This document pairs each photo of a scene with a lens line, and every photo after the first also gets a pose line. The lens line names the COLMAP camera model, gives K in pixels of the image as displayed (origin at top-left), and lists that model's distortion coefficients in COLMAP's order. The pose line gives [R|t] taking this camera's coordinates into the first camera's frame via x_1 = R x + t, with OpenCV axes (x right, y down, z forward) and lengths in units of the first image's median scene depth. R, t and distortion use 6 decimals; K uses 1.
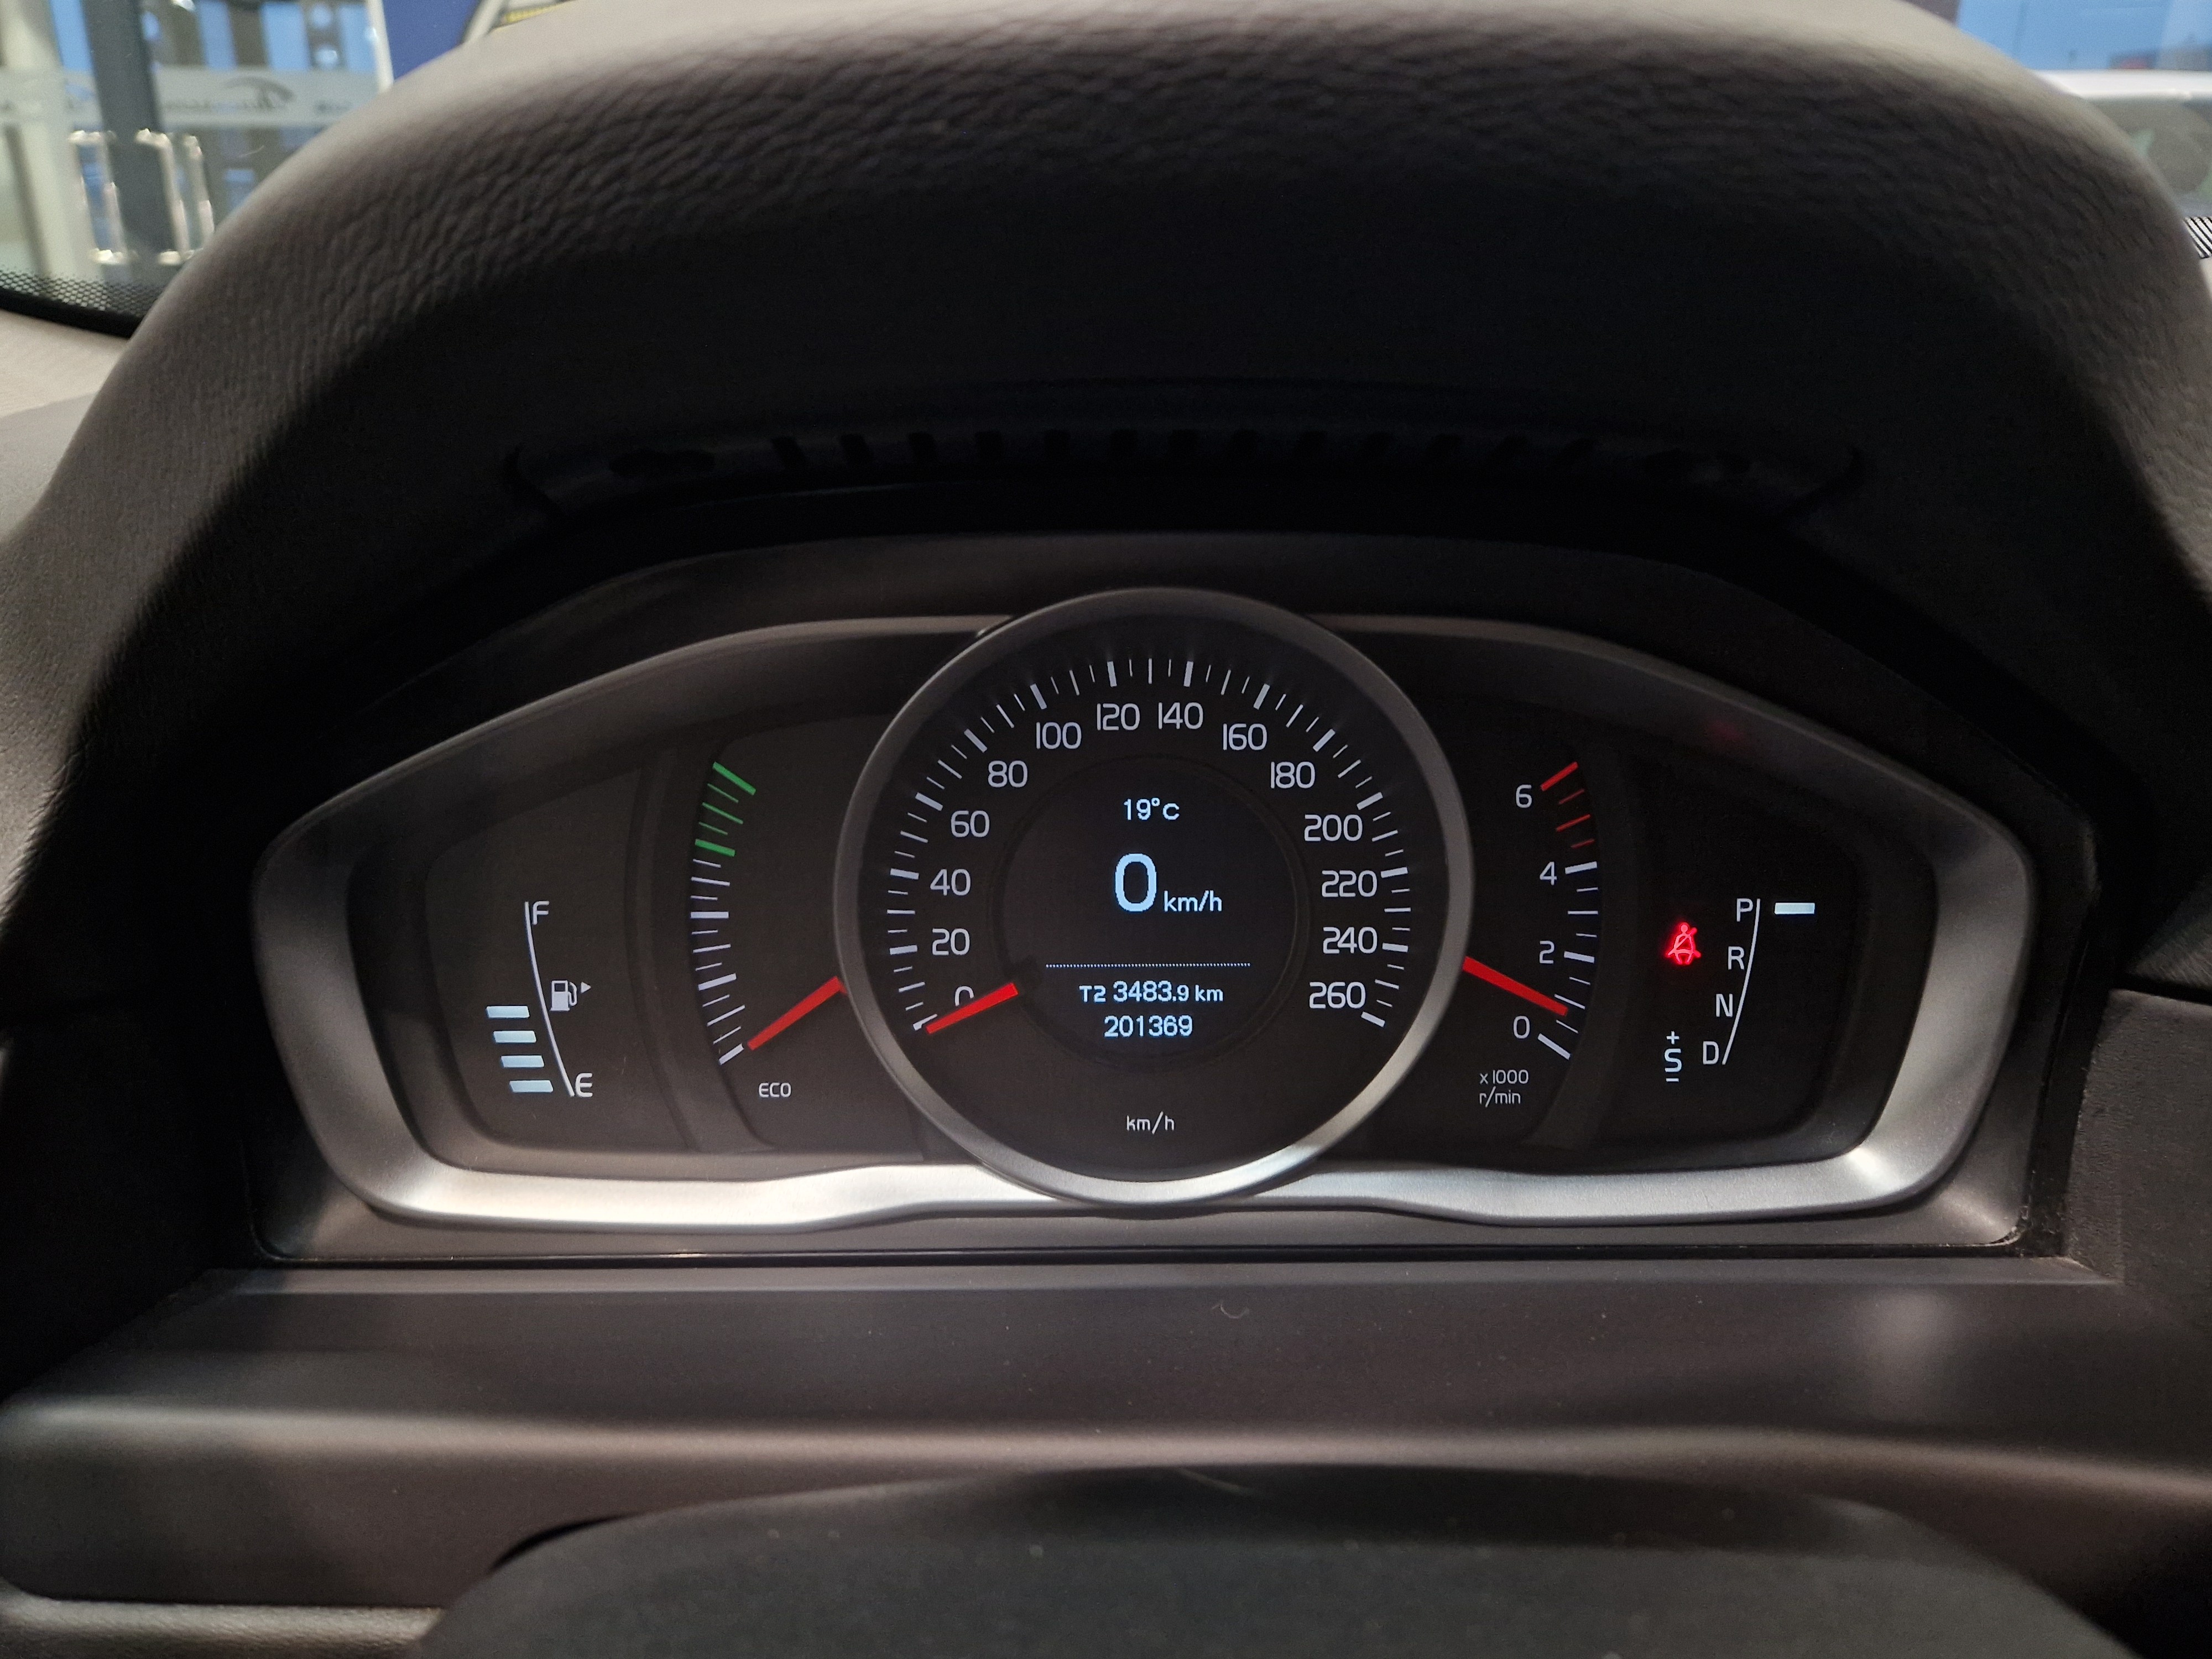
lens RADIAL K [[1790.8, 0, 1143.5], [0, 1790.8, 921.9], [0, 0, 1]] dist [0.079590, -0.001220]
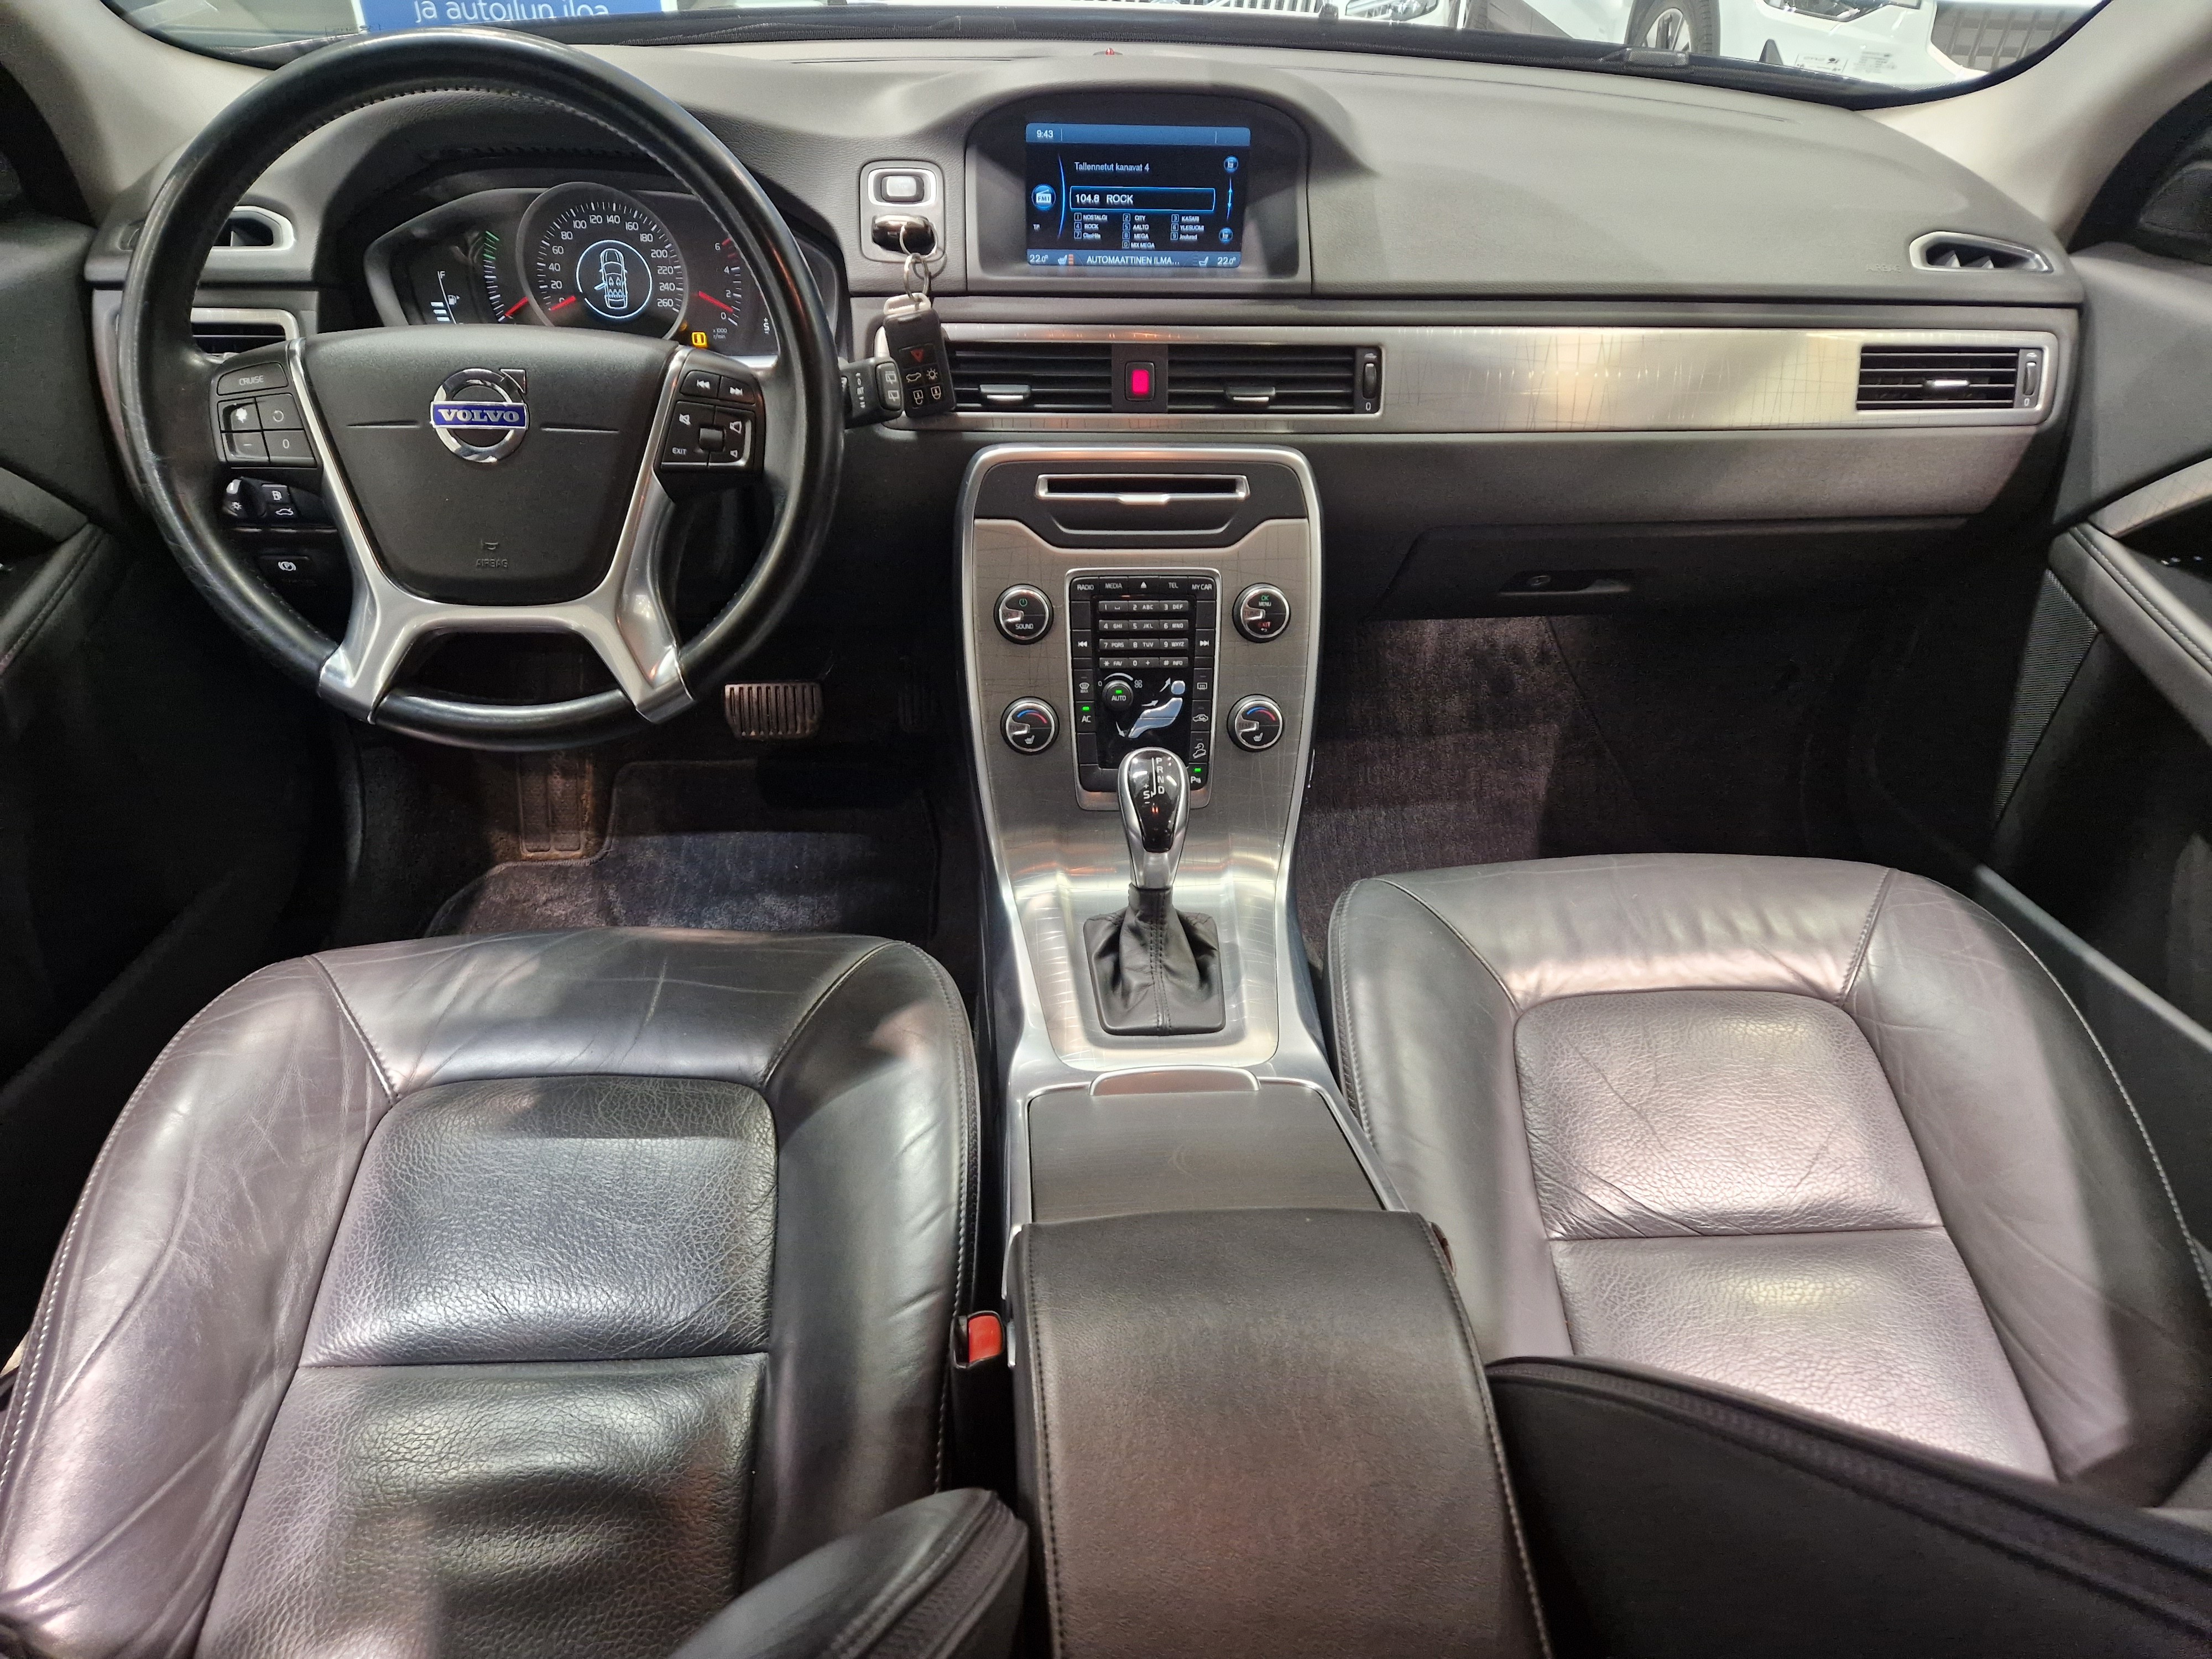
lens RADIAL K [[1410.0, 0, 1110.6], [0, 1410.0, 852.6], [0, 0, 1]] dist [0.079587, -0.069544]
pose [[0.998640, -0.007813, 0.051550, 0.869959], [-0.005999, 0.964922, 0.262467, 0.356331], [-0.051792, -0.262419, 0.963563, -2.215001]]
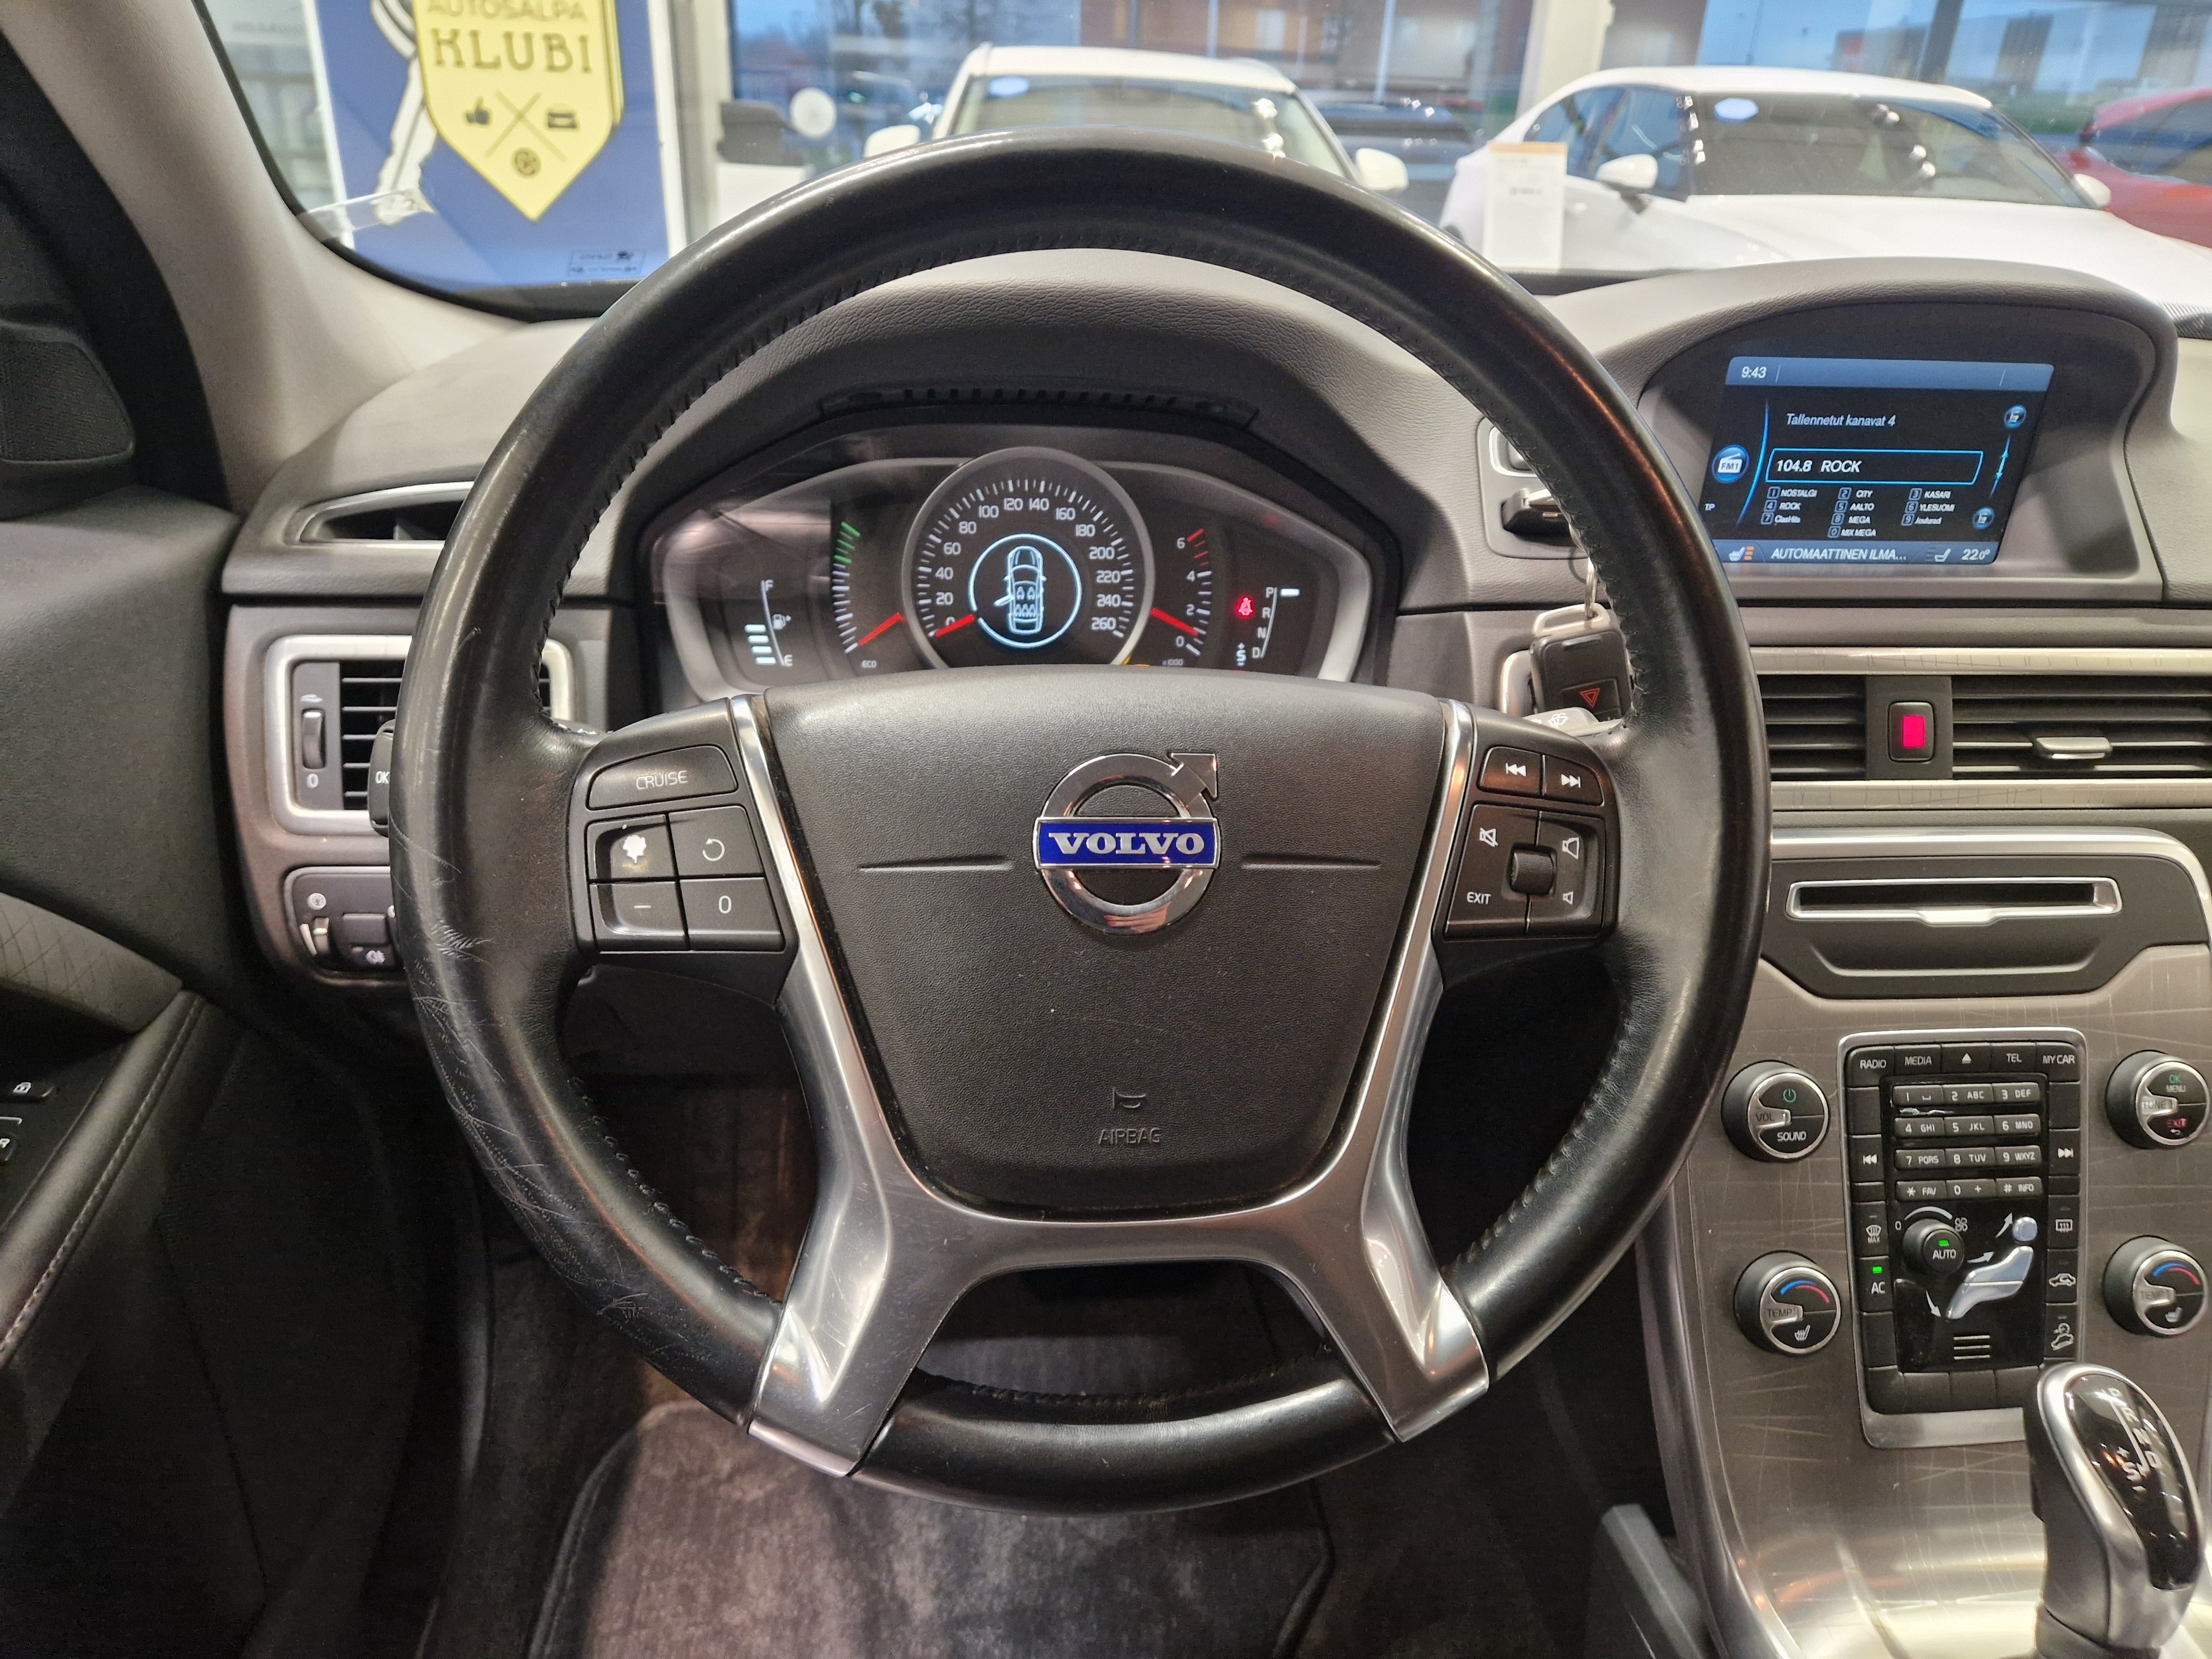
lens RADIAL K [[1455.2, 0, 1123.5], [0, 1455.2, 875.9], [0, 0, 1]] dist [0.067795, -0.058648]
pose [[0.995280, -0.007496, 0.096755, -0.060184], [0.000560, 0.997440, 0.071513, 0.242276], [-0.097043, -0.071121, 0.992736, -1.001314]]
